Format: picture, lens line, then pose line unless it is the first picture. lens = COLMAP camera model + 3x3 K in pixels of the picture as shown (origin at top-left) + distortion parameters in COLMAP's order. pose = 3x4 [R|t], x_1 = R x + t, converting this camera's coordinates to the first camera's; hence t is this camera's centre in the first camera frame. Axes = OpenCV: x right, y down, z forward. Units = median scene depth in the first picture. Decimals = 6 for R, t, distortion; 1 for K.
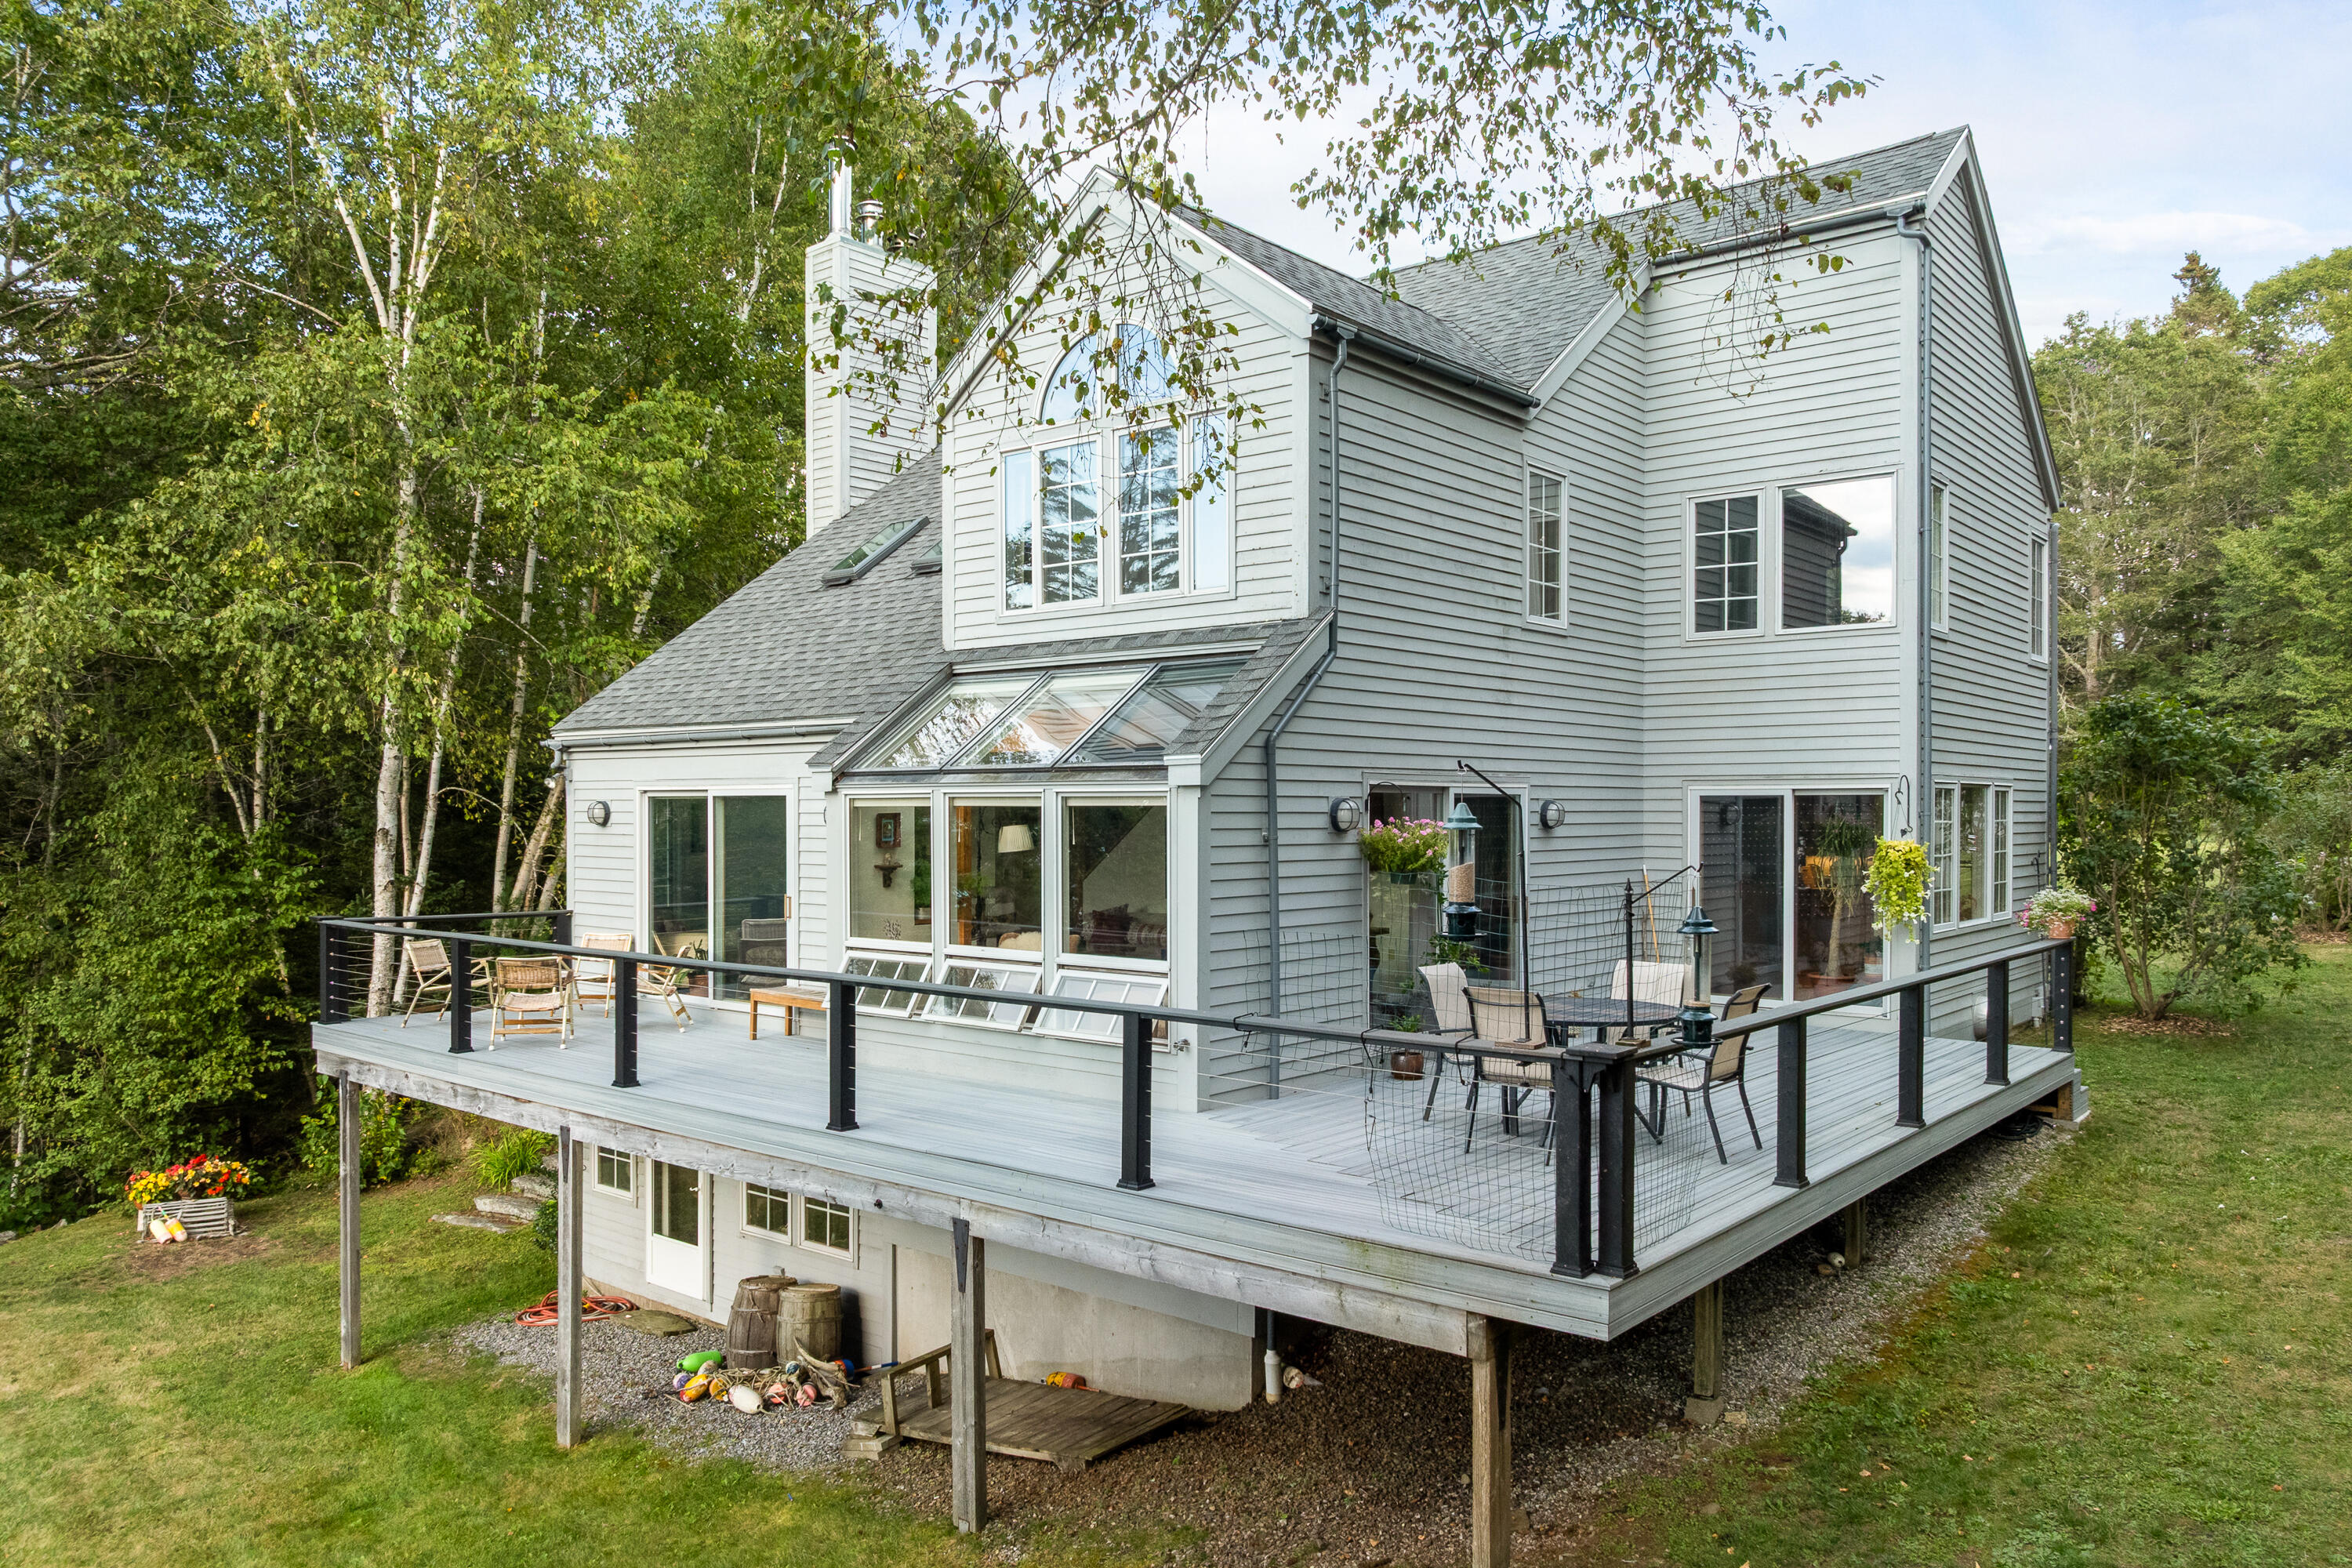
lens RADIAL K [[1629.9, 0, 1187.6], [0, 1629.9, 830.5], [0, 0, 1]] dist [-0.010267, -0.001585]
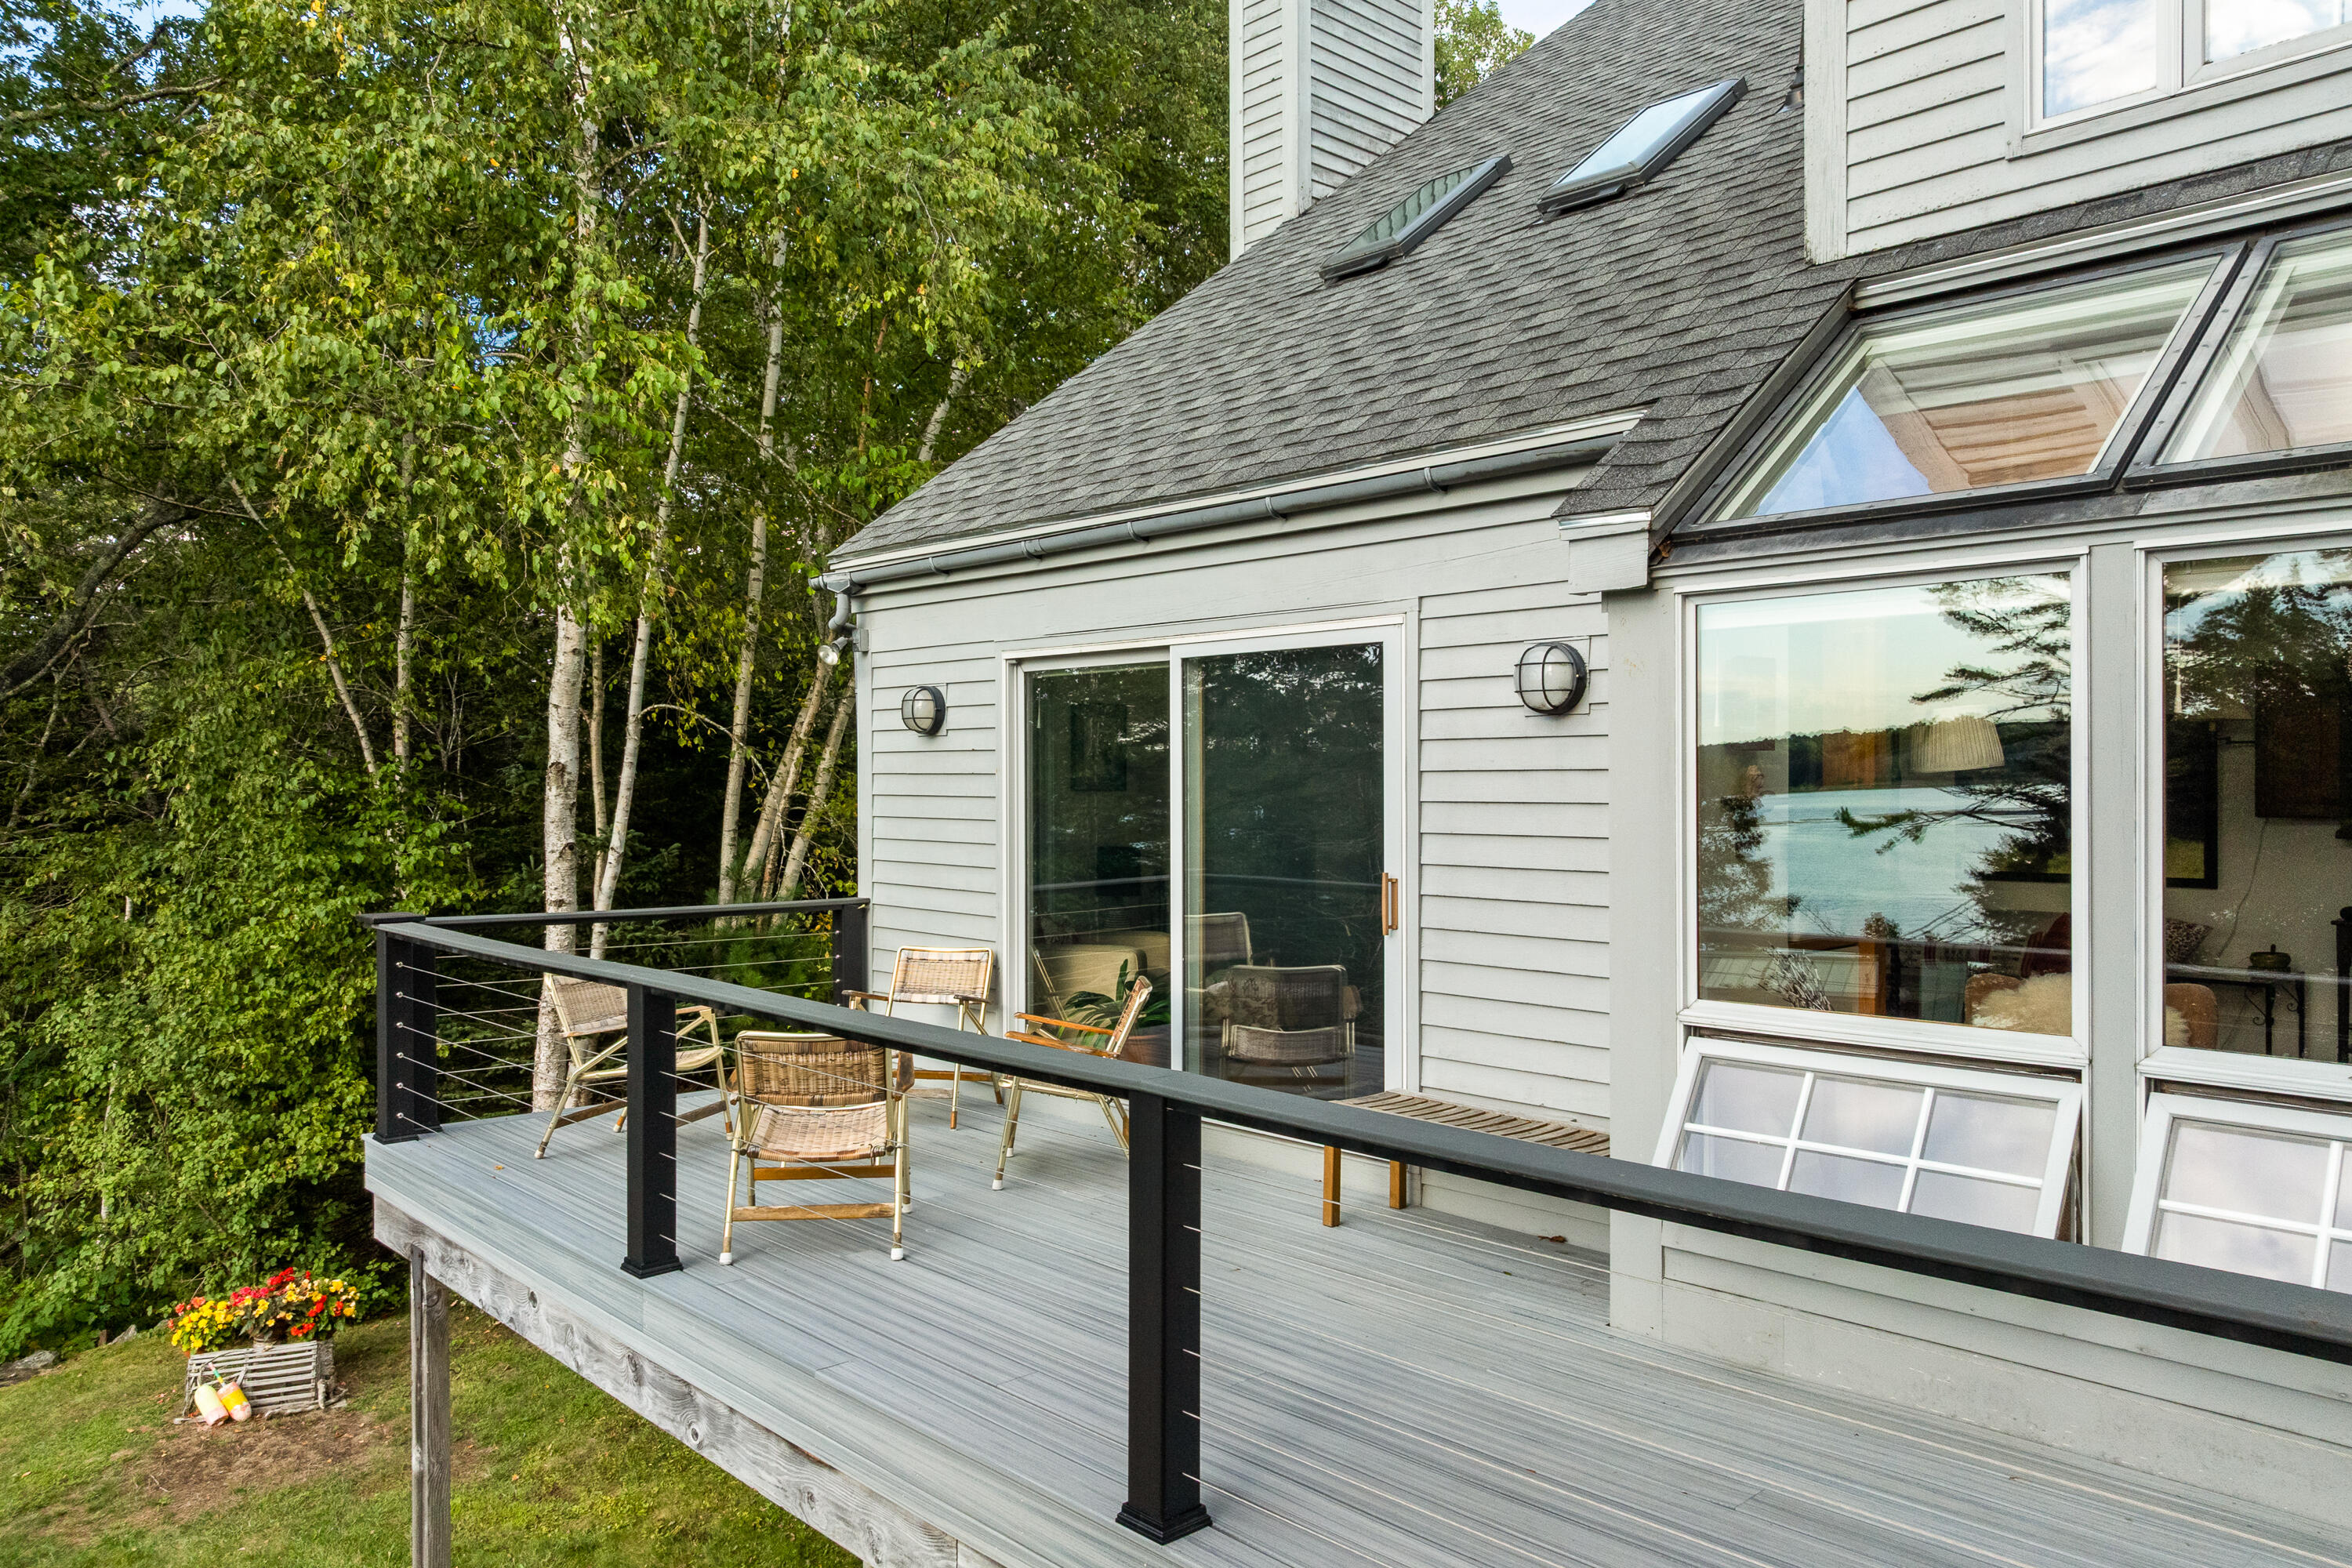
lens RADIAL K [[1620.2, 0, 1176.7], [0, 1620.2, 792.7], [0, 0, 1]] dist [-0.003525, -0.006509]
pose [[0.992040, -0.002065, -0.125907, -0.179665], [0.001641, 0.999993, -0.003468, 0.014152], [0.125914, 0.003234, 0.992036, 0.415725]]
